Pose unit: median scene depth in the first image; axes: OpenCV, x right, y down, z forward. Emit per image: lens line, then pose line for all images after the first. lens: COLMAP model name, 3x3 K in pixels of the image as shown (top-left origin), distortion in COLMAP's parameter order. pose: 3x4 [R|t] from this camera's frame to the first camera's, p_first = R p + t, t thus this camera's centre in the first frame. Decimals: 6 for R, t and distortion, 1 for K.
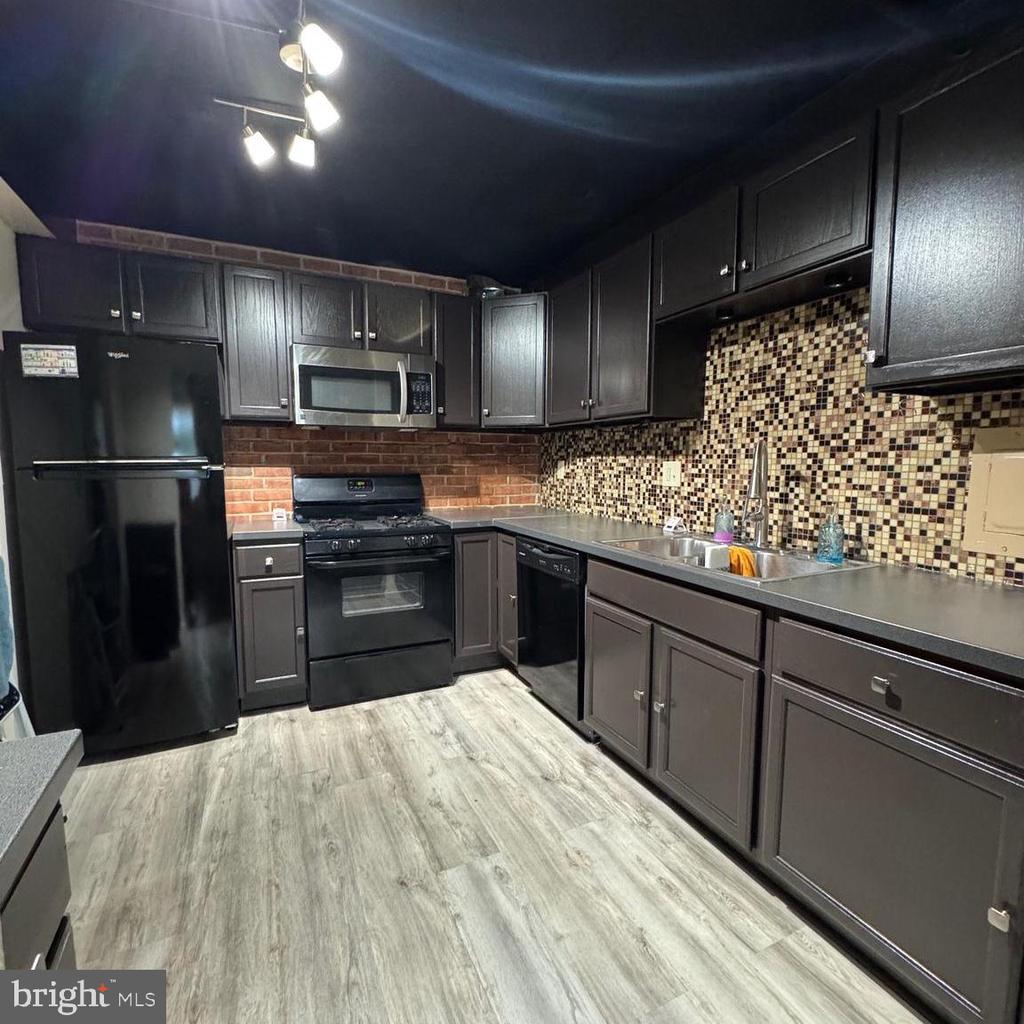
lens RADIAL K [[546.8, 0, 508.2], [0, 546.8, 511.8], [0, 0, 1]] dist [-0.007223, 0.002346]
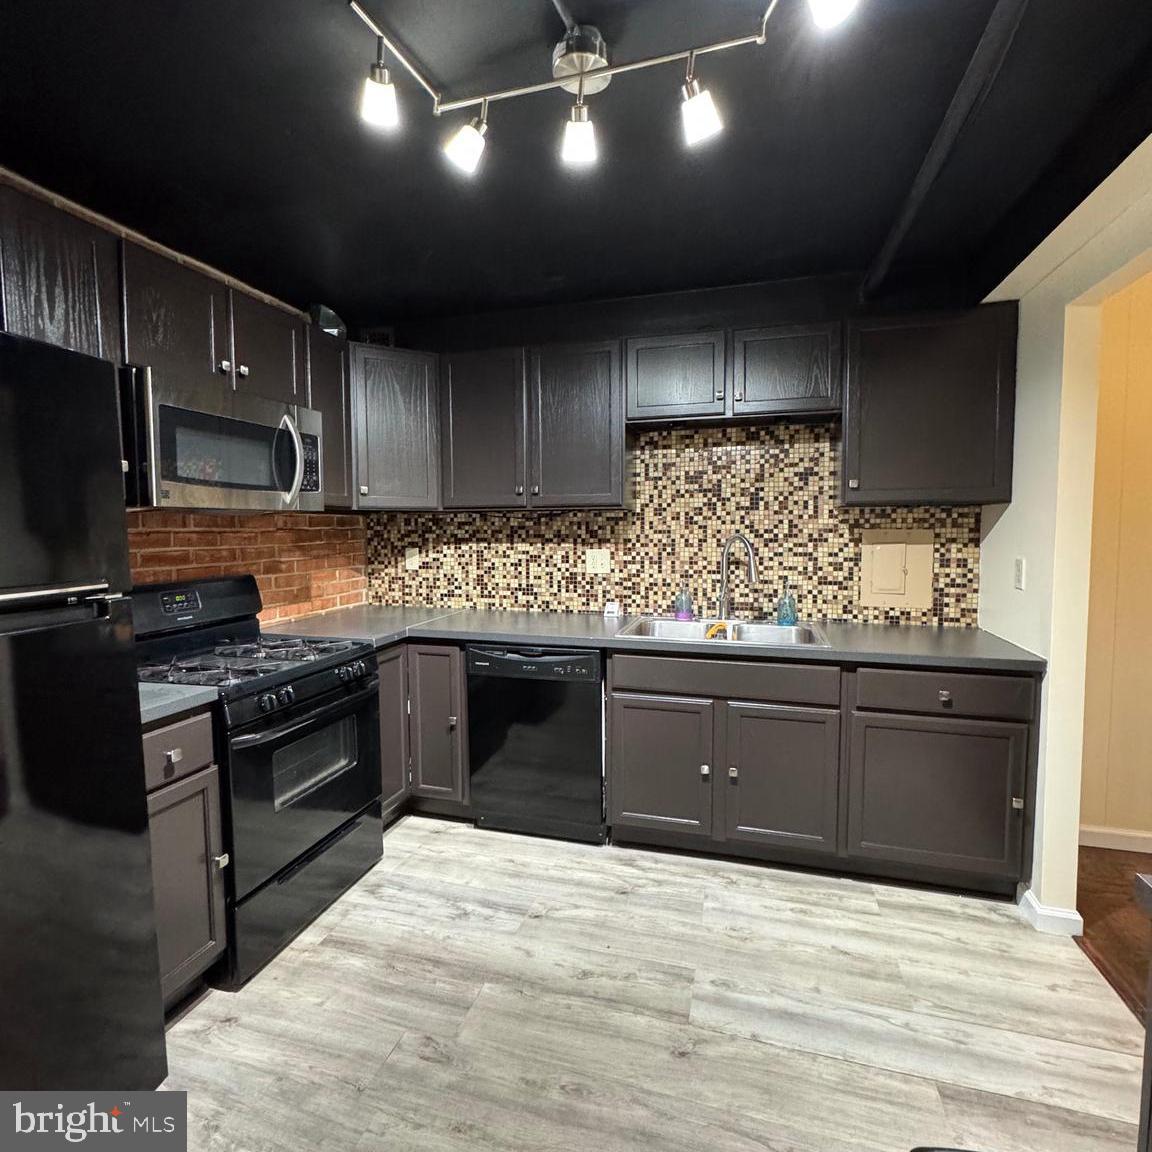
lens RADIAL K [[615.1, 0, 580.6], [0, 615.1, 558.5], [0, 0, 1]] dist [-0.007223, 0.002346]
pose [[0.656351, -0.046893, 0.752997, -0.744653], [0.078111, 0.996927, -0.006002, -0.086797], [-0.750402, 0.062757, 0.657996, 0.316414]]
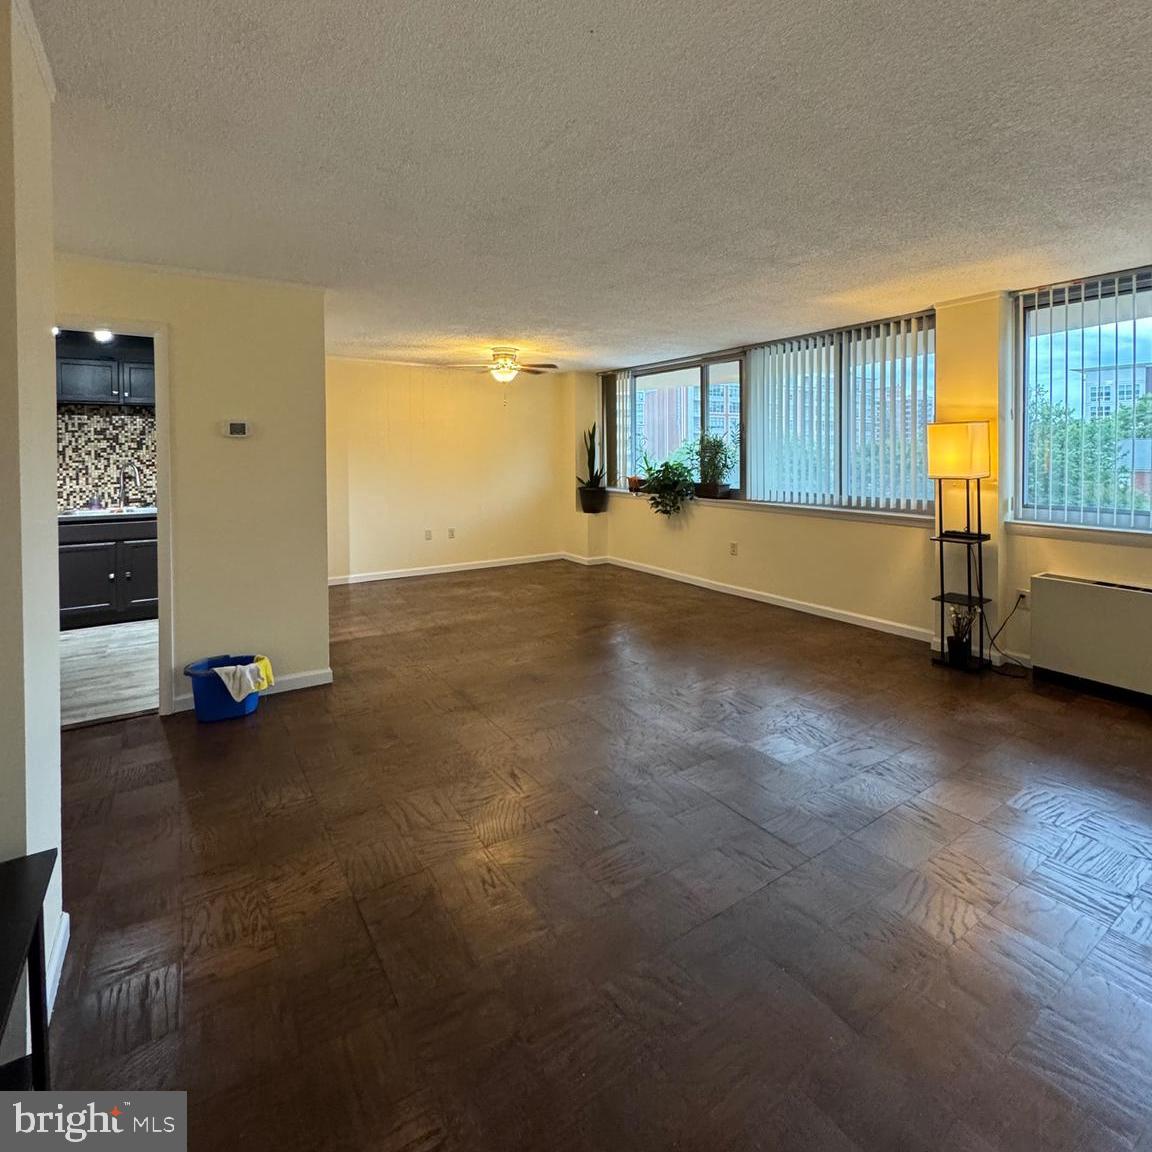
lens RADIAL K [[615.1, 0, 578.7], [0, 615.1, 465.6], [0, 0, 1]] dist [-0.007223, 0.002346]
pose [[-0.134539, -0.008388, 0.990873, -2.270782], [0.108697, 0.993805, 0.023172, 0.035659], [-0.984929, 0.110822, -0.132794, -0.552616]]
